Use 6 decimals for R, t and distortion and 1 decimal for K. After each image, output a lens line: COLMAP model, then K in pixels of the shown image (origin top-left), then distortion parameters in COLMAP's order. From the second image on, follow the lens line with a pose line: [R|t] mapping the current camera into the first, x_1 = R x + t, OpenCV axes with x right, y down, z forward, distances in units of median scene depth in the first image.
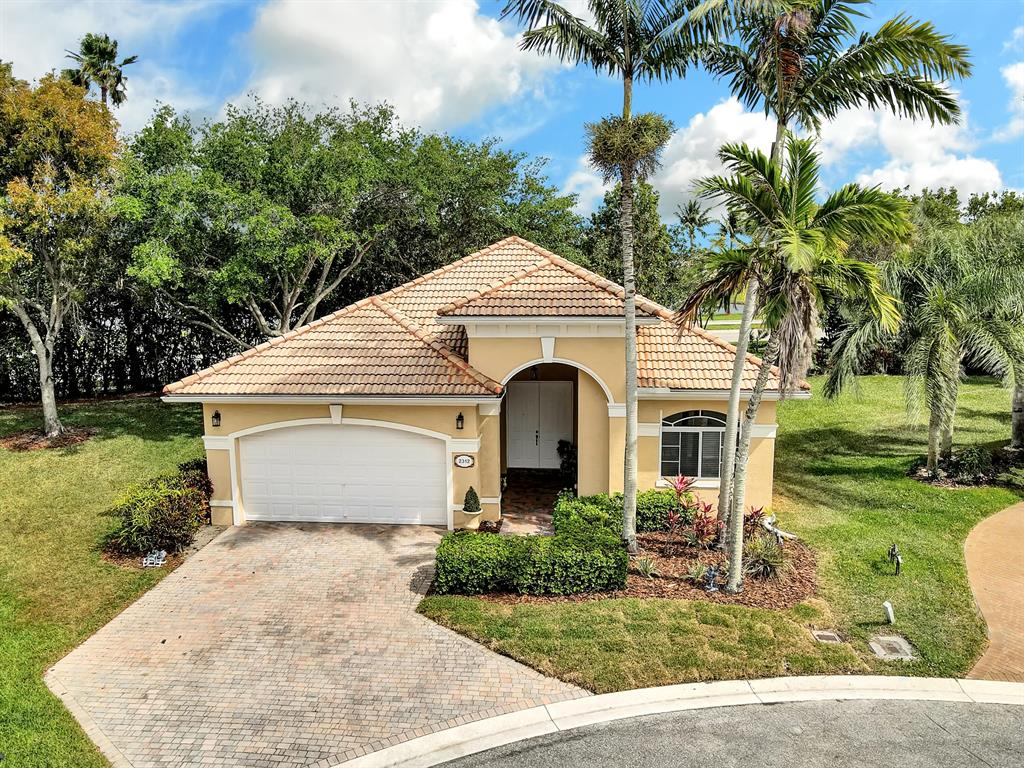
lens RADIAL K [[737.6, 0, 507.5], [0, 737.6, 383.3], [0, 0, 1]] dist [-0.007951, 0.023768]
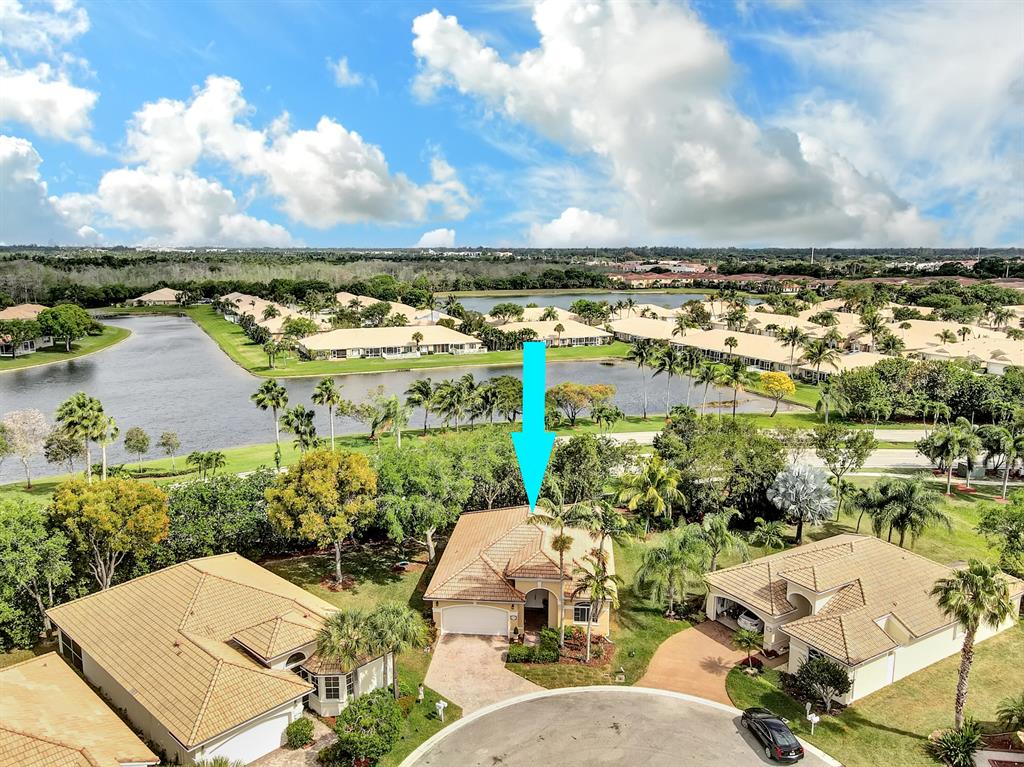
lens RADIAL K [[737.6, 0, 516.7], [0, 737.6, 384.0], [0, 0, 1]] dist [-0.007951, 0.023768]
pose [[0.999421, 0.019119, 0.028145, -0.187394], [-0.019780, 0.999530, 0.023405, -1.207757], [-0.027684, -0.023948, 0.999330, -2.697664]]
